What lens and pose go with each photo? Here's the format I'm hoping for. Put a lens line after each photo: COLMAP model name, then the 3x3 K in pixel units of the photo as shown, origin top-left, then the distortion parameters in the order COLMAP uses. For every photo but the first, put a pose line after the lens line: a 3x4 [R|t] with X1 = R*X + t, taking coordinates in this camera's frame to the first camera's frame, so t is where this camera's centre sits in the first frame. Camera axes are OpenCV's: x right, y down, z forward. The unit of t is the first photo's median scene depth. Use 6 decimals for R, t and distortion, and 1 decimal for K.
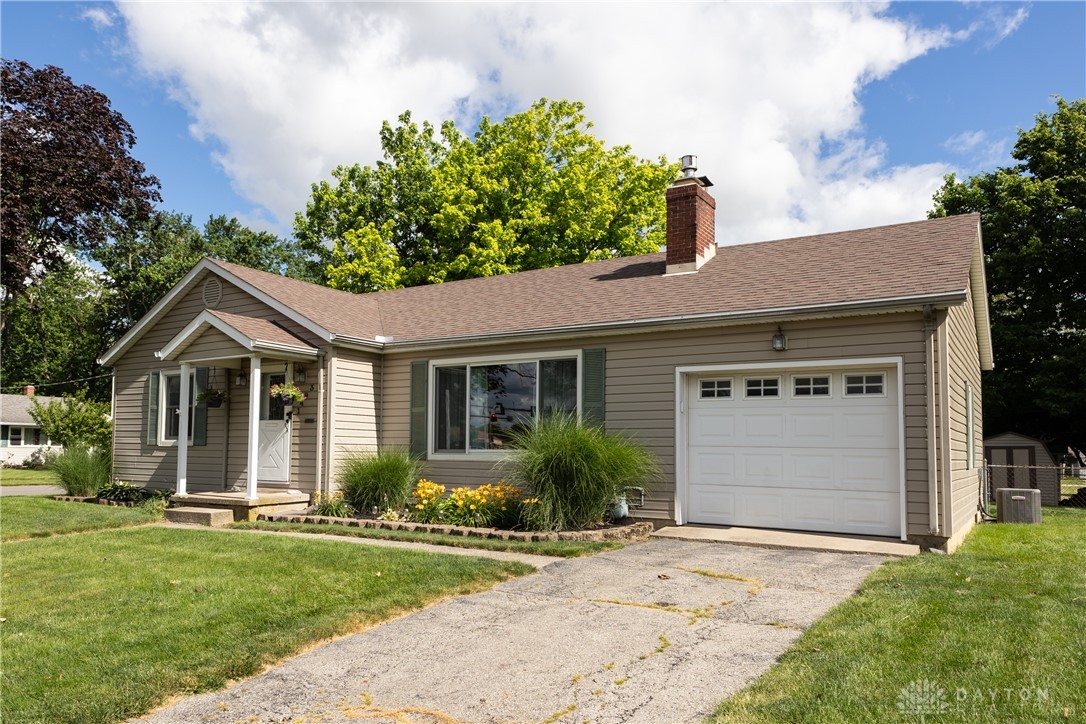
lens RADIAL K [[672.7, 0, 543.0], [0, 672.7, 362.0], [0, 0, 1]] dist [0.004049, 0.000699]
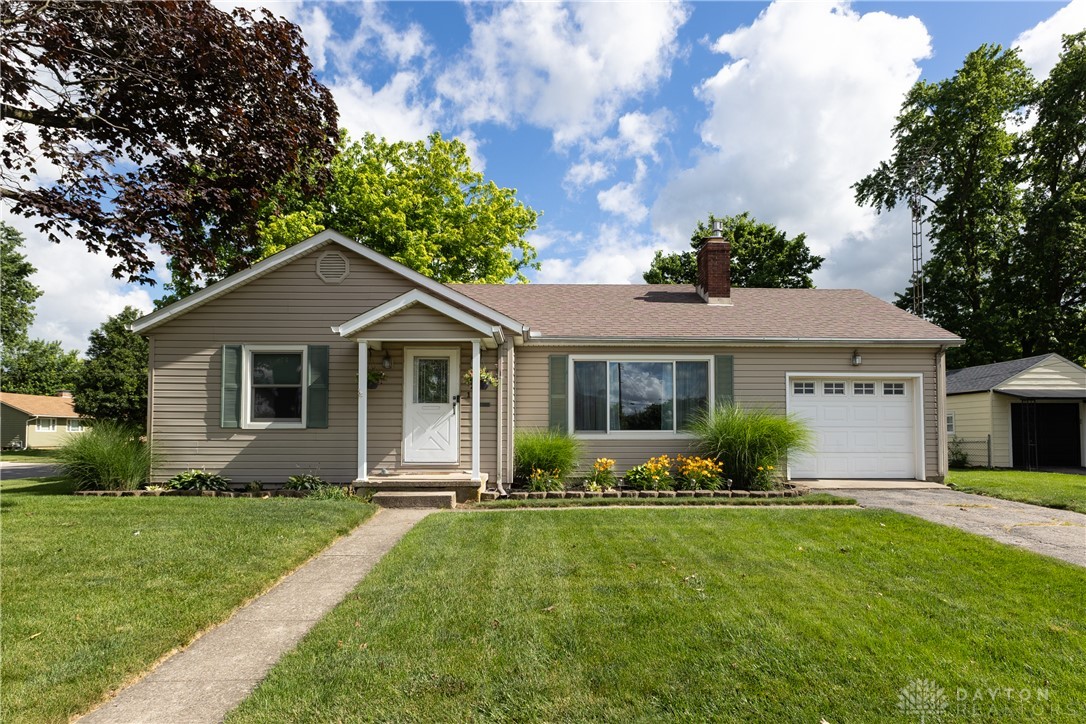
lens RADIAL K [[546.1, 0, 543.0], [0, 546.1, 362.0], [0, 0, 1]] dist [-0.003369, -0.000157]
pose [[0.859881, 0.058457, 0.507137, -0.764422], [-0.057647, 0.998187, -0.017314, 0.032441], [-0.507230, -0.014347, 0.861692, 0.222401]]
